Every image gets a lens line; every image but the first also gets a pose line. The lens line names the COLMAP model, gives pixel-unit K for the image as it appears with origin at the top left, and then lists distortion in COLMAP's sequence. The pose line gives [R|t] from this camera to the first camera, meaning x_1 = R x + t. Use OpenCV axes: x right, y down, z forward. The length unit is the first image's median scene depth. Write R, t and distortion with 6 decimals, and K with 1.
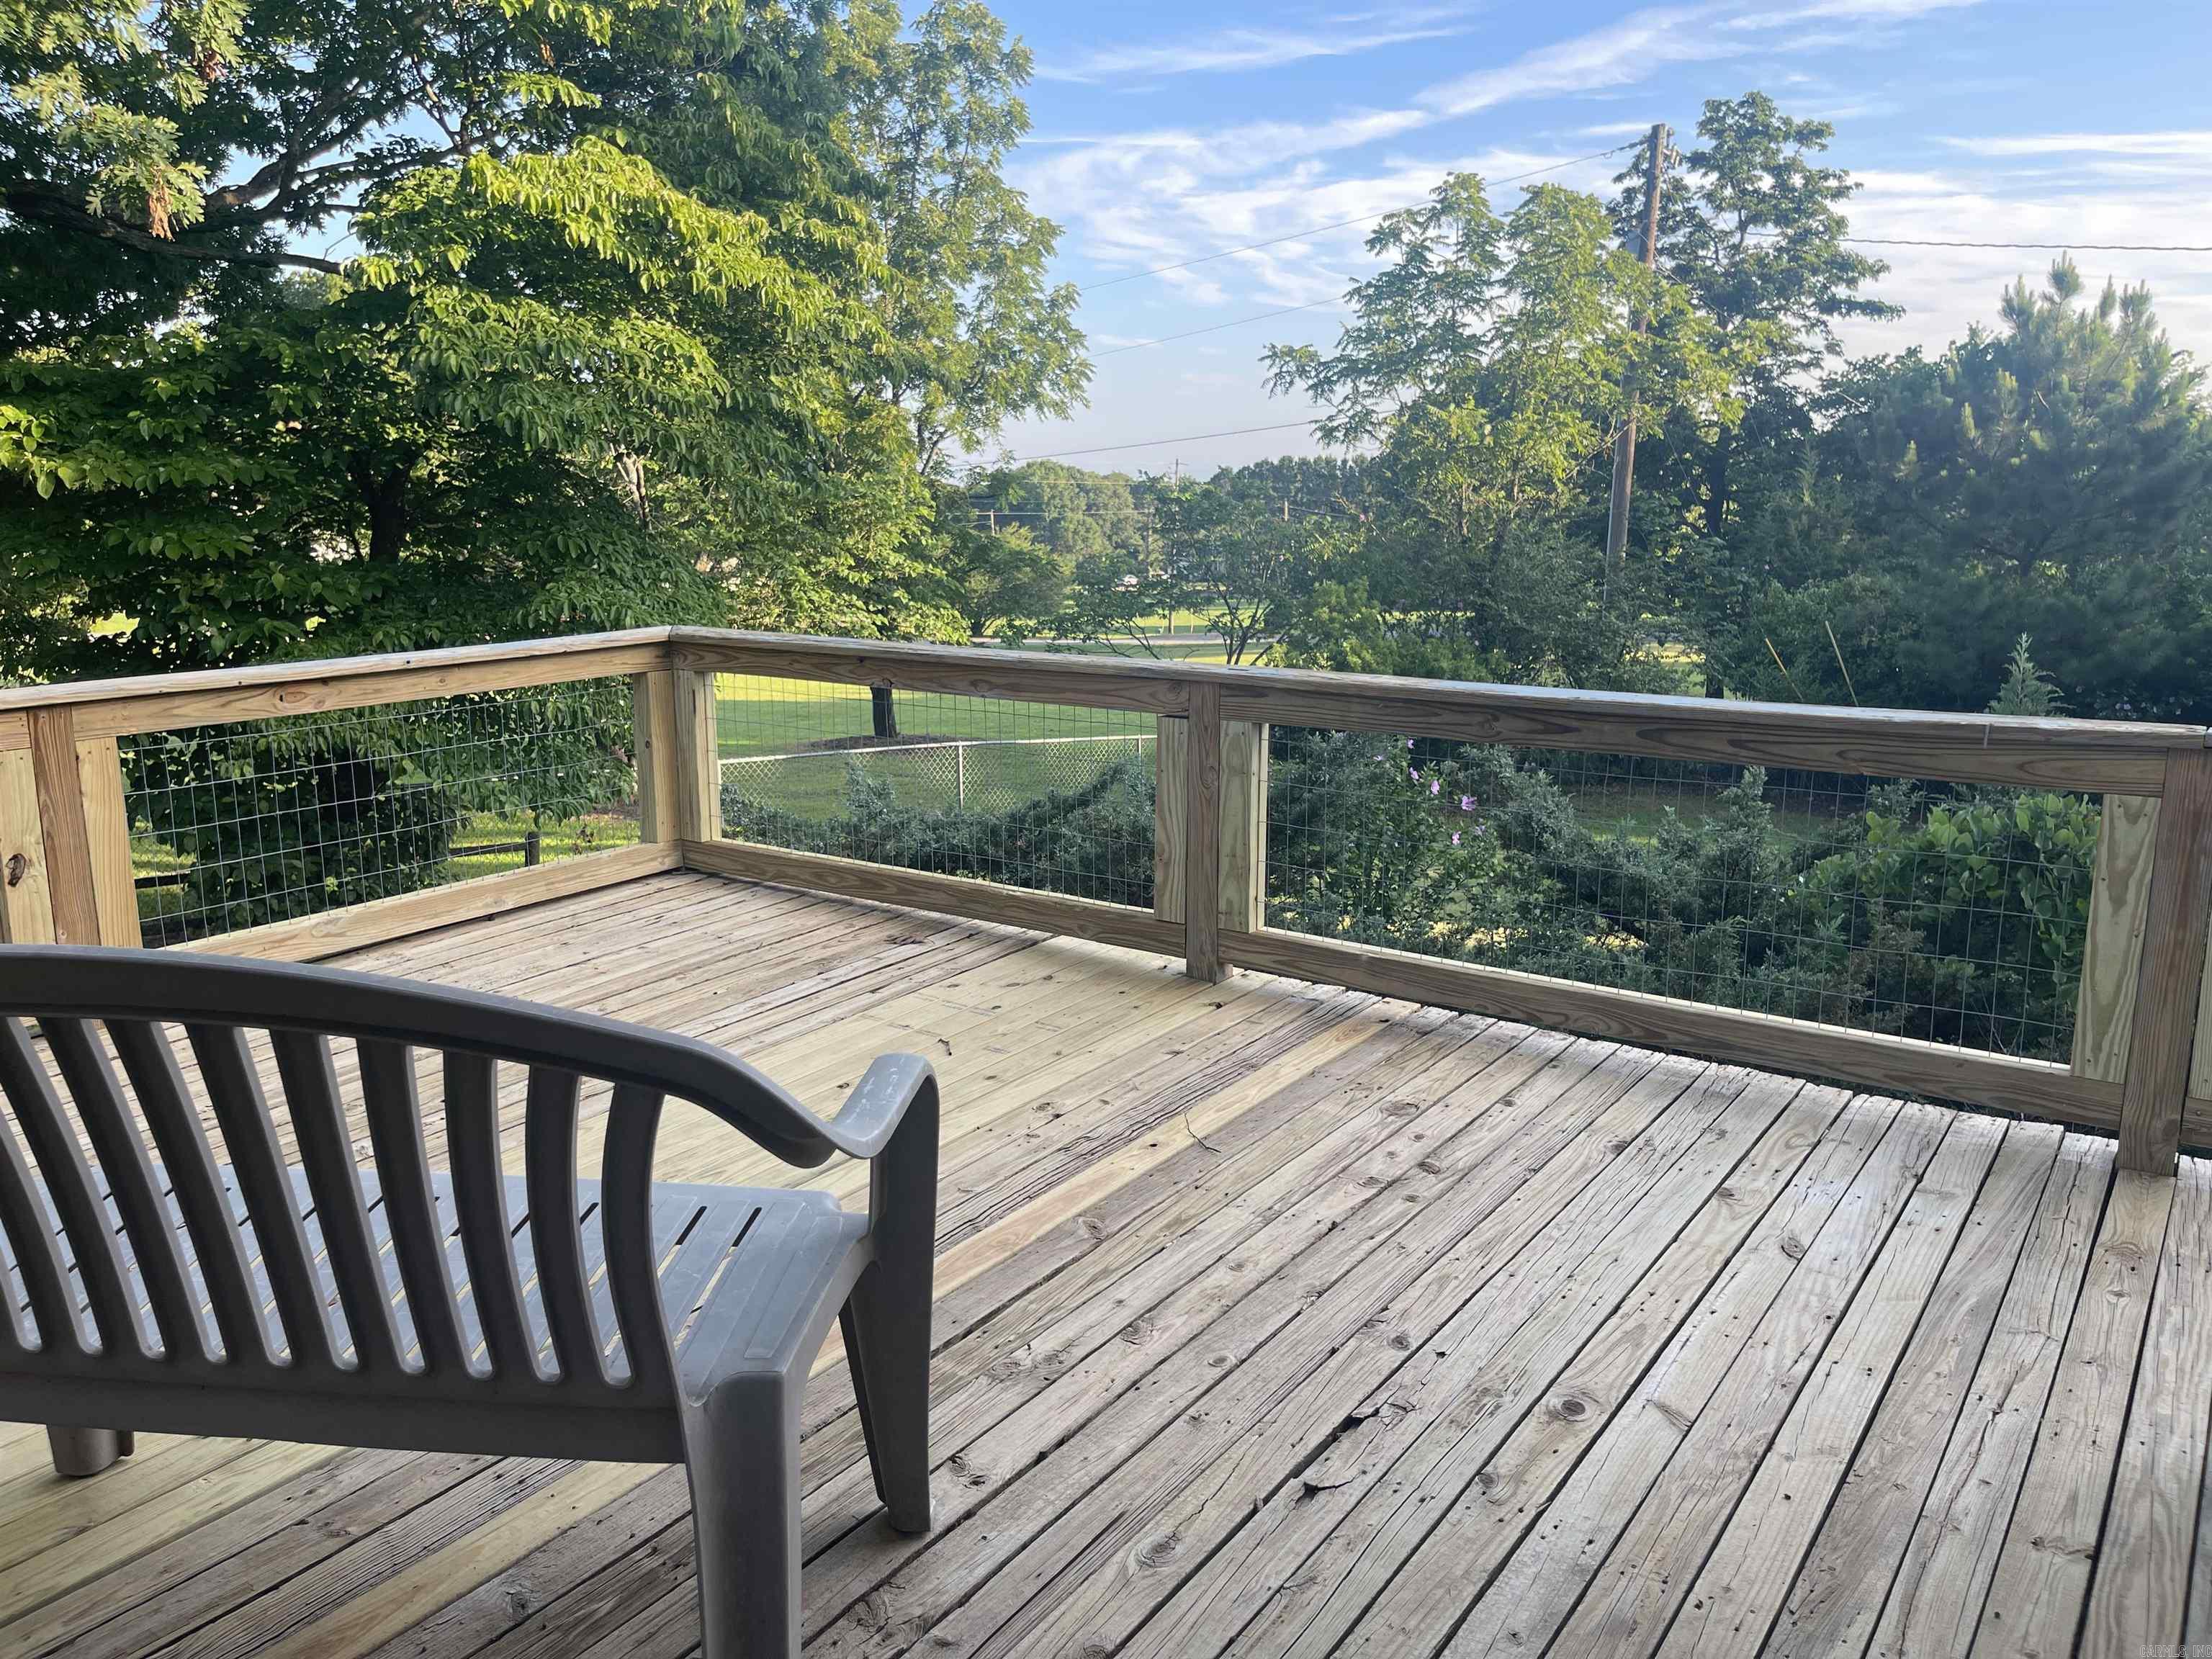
lens RADIAL K [[1672.7, 0, 1106.7], [0, 1672.7, 833.3], [0, 0, 1]] dist [0.054255, -0.068091]
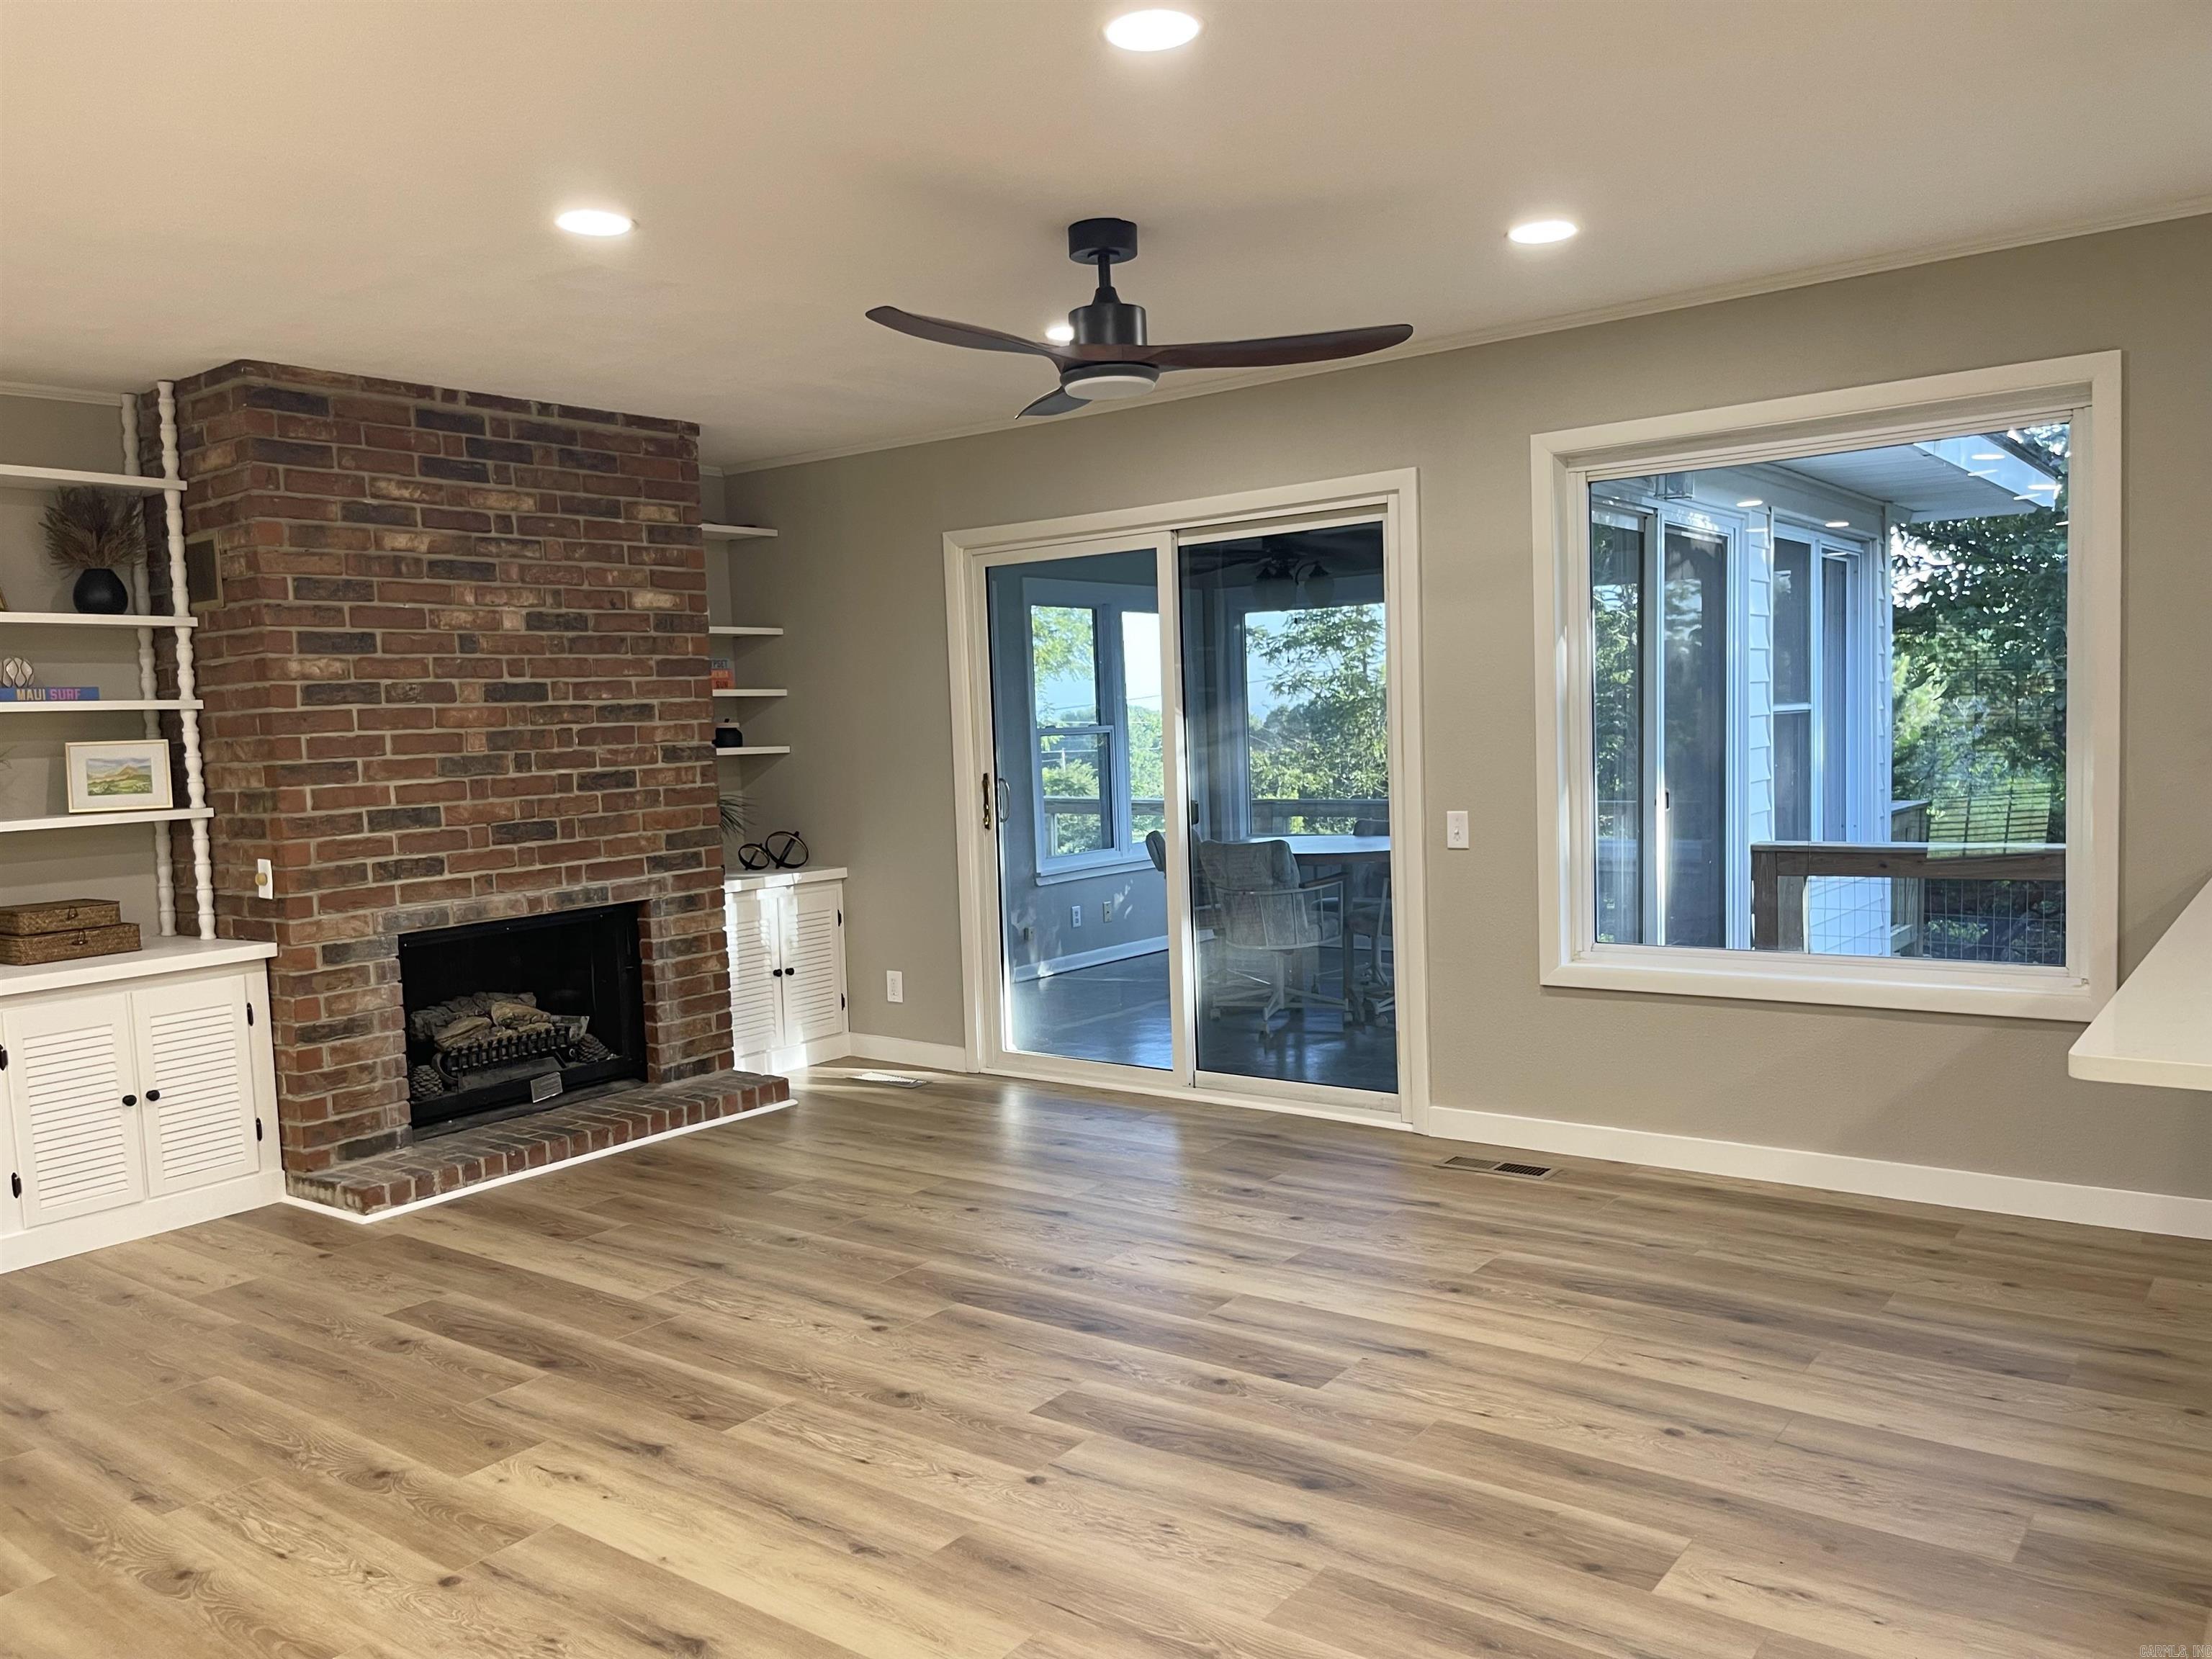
lens RADIAL K [[1672.7, 0, 1101.4], [0, 1672.7, 849.7], [0, 0, 1]] dist [0.054255, -0.068091]
pose [[0.998734, -0.016113, -0.047651, 0.061629], [0.009828, 0.991557, -0.129299, 0.078841], [0.049332, 0.128667, 0.990460, -0.399254]]
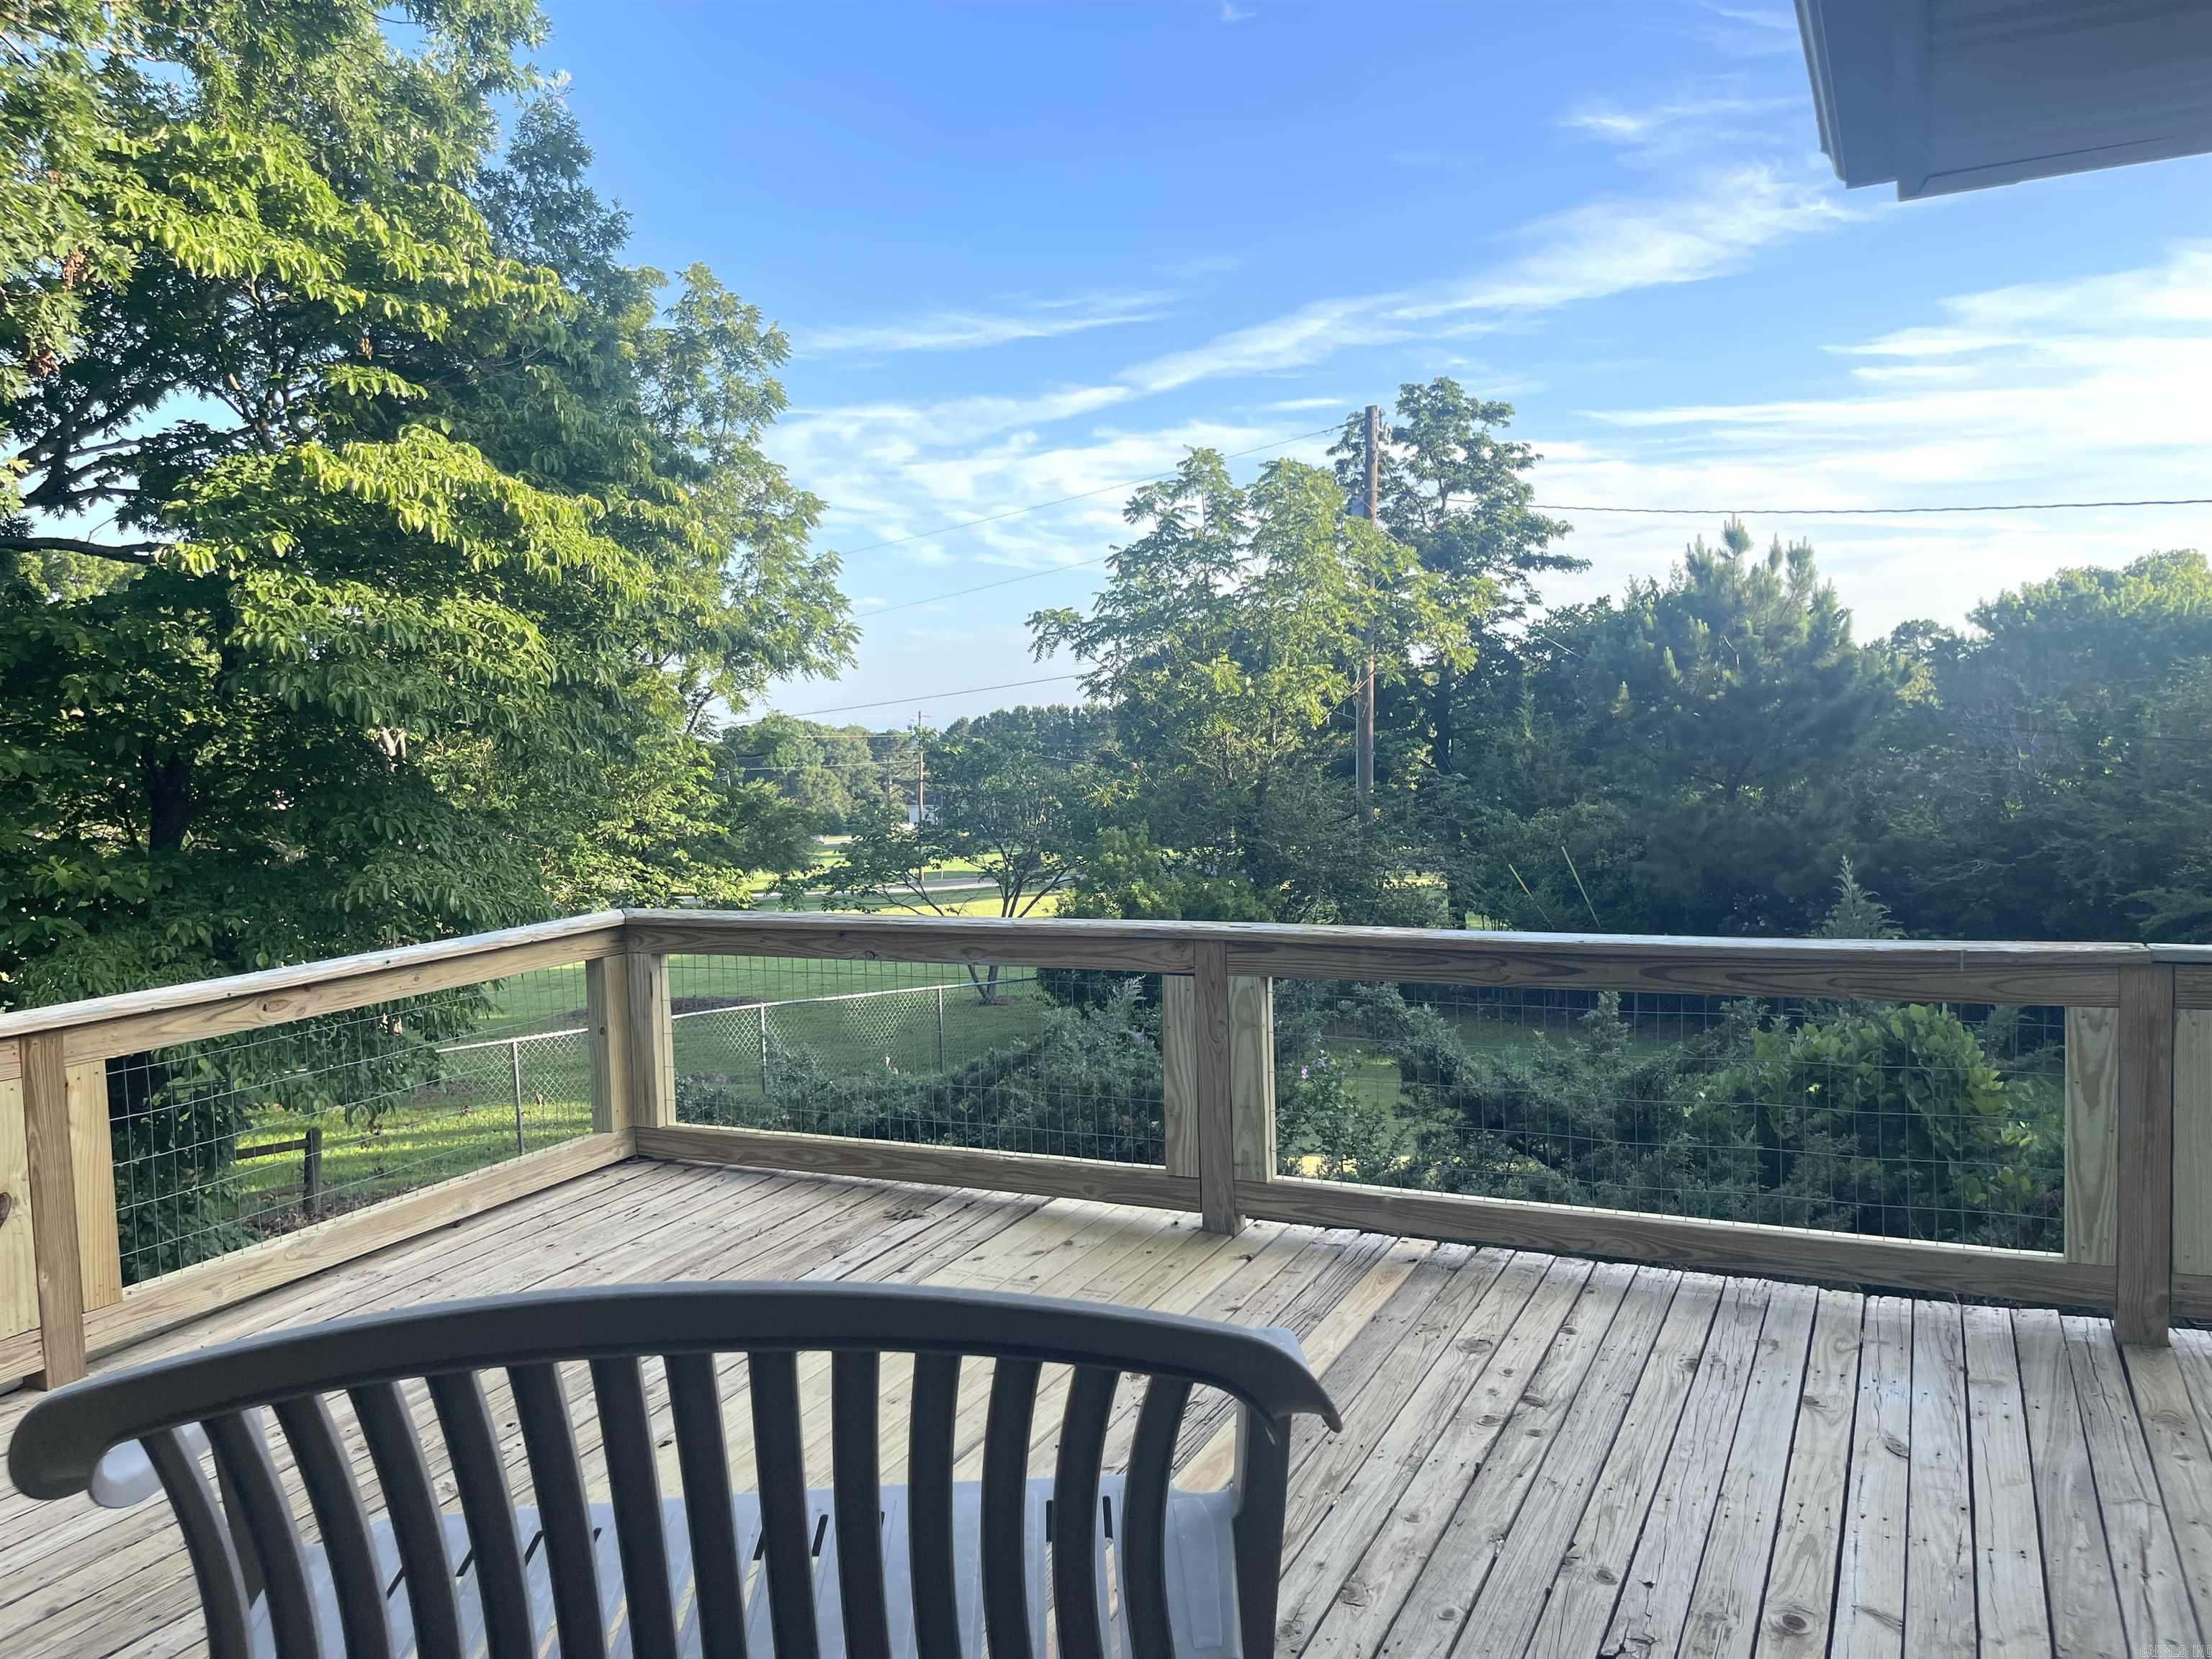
lens RADIAL K [[1672.7, 0, 1105.4], [0, 1672.7, 840.9], [0, 0, 1]] dist [0.054255, -0.068091]
pose [[0.986928, -0.040162, 0.156078, -0.032930], [0.061629, 0.988895, -0.135237, -0.002969], [-0.148913, 0.143088, 0.978443, -0.004841]]
